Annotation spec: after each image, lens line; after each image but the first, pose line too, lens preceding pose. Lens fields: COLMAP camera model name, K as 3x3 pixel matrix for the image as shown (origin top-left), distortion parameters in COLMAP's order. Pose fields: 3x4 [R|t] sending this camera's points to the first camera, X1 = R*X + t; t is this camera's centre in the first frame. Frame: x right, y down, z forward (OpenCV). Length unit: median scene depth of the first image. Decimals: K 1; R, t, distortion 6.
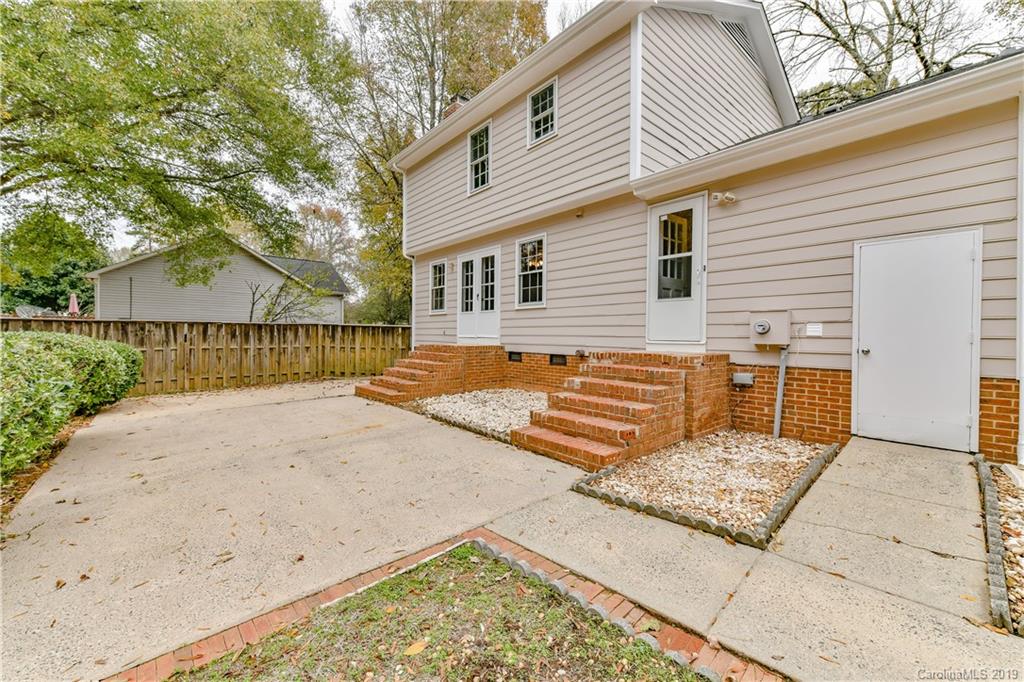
lens RADIAL K [[404.9, 0, 517.7], [0, 404.9, 343.5], [0, 0, 1]] dist [0.001879, -0.000227]
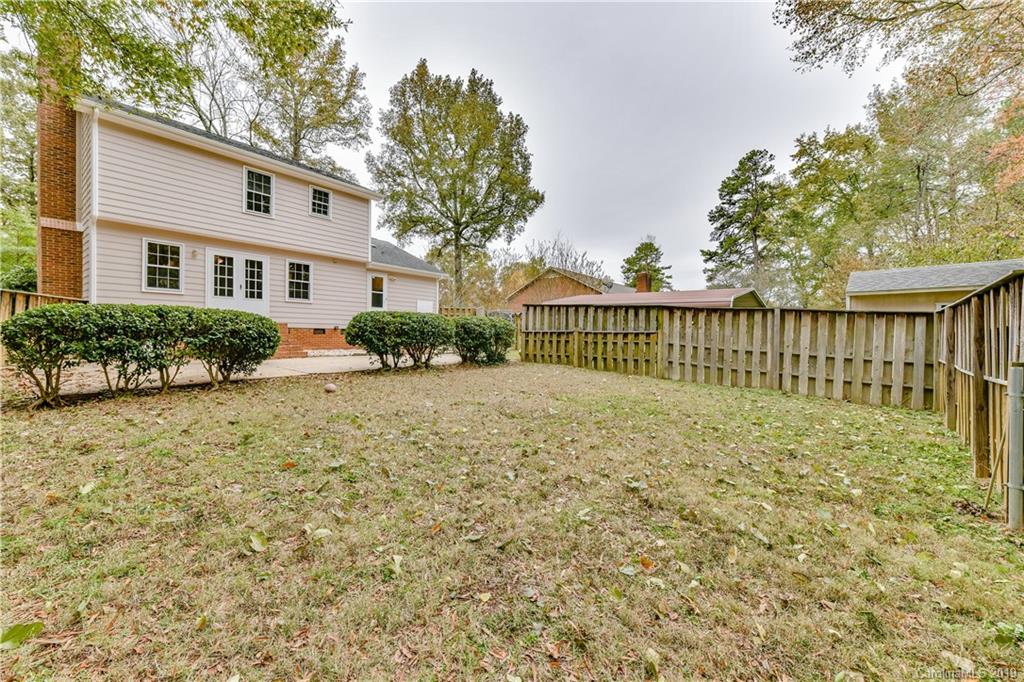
lens RADIAL K [[404.9, 0, 519.1], [0, 404.9, 339.7], [0, 0, 1]] dist [0.001879, -0.000227]
pose [[-0.191450, -0.029985, 0.981044, -1.622572], [-0.004621, 0.999550, 0.029649, 0.015056], [-0.981492, 0.001143, -0.191502, 0.362575]]
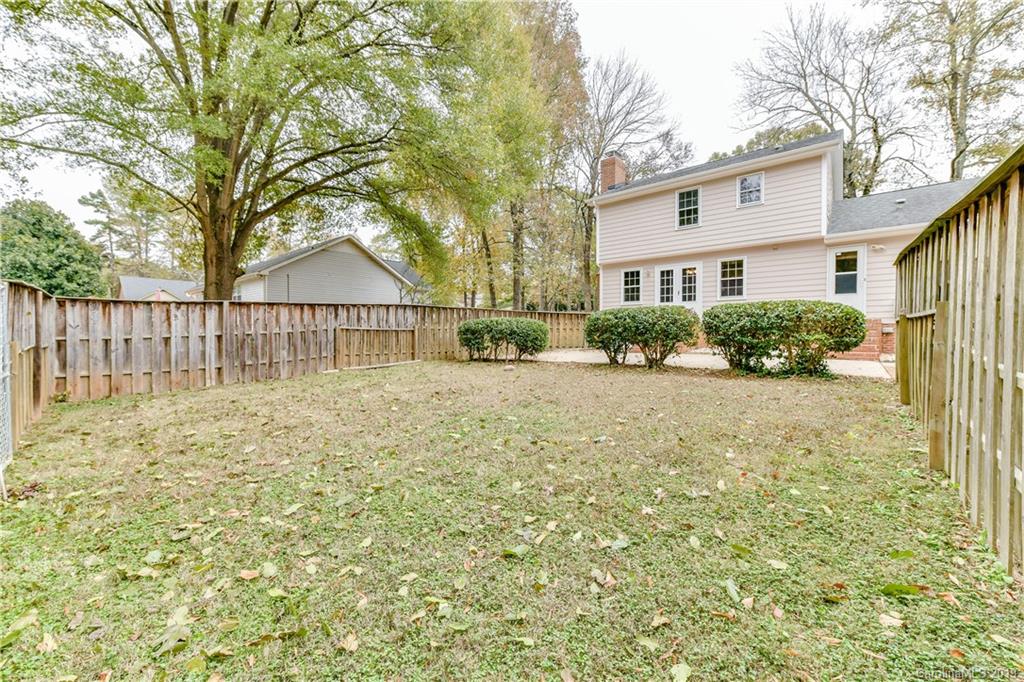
lens RADIAL K [[404.9, 0, 516.1], [0, 404.9, 336.9], [0, 0, 1]] dist [0.001879, -0.000227]
pose [[0.985979, -0.018410, 0.165851, -1.010860], [0.018408, 0.999829, 0.001547, 0.043758], [-0.165851, 0.001527, 0.986150, -0.467076]]
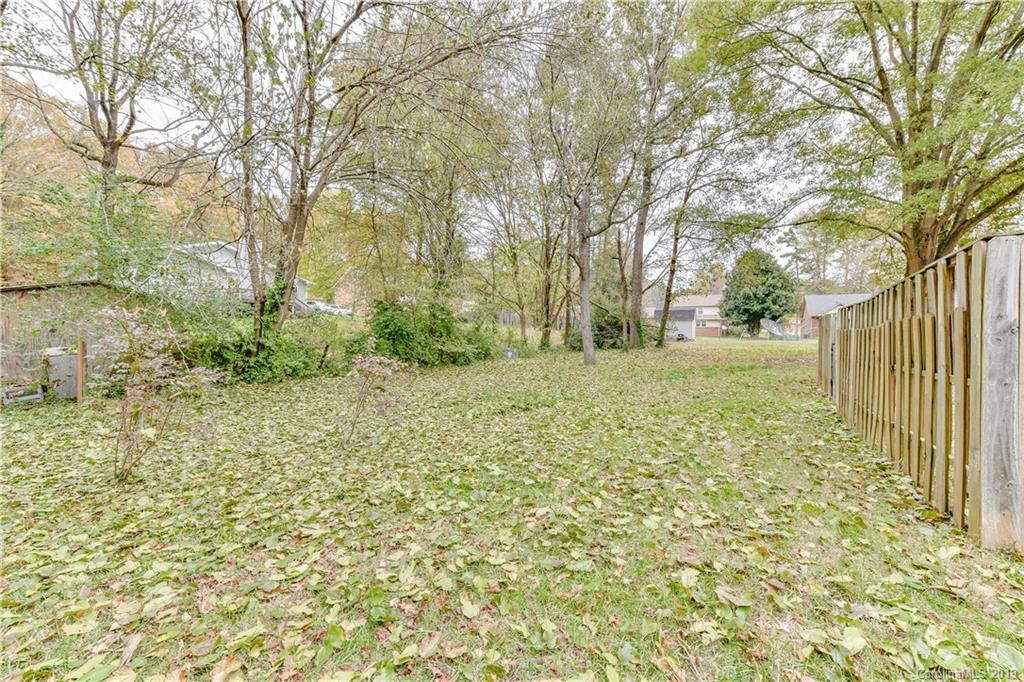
lens RADIAL K [[404.9, 0, 512.0], [0, 404.9, 339.8], [0, 0, 1]] dist [0.001879, -0.000227]
pose [[0.352129, -0.012857, -0.935863, -0.893862], [-0.017142, 0.999649, -0.020183, 0.060811], [0.935794, 0.023150, 0.351785, -0.921825]]
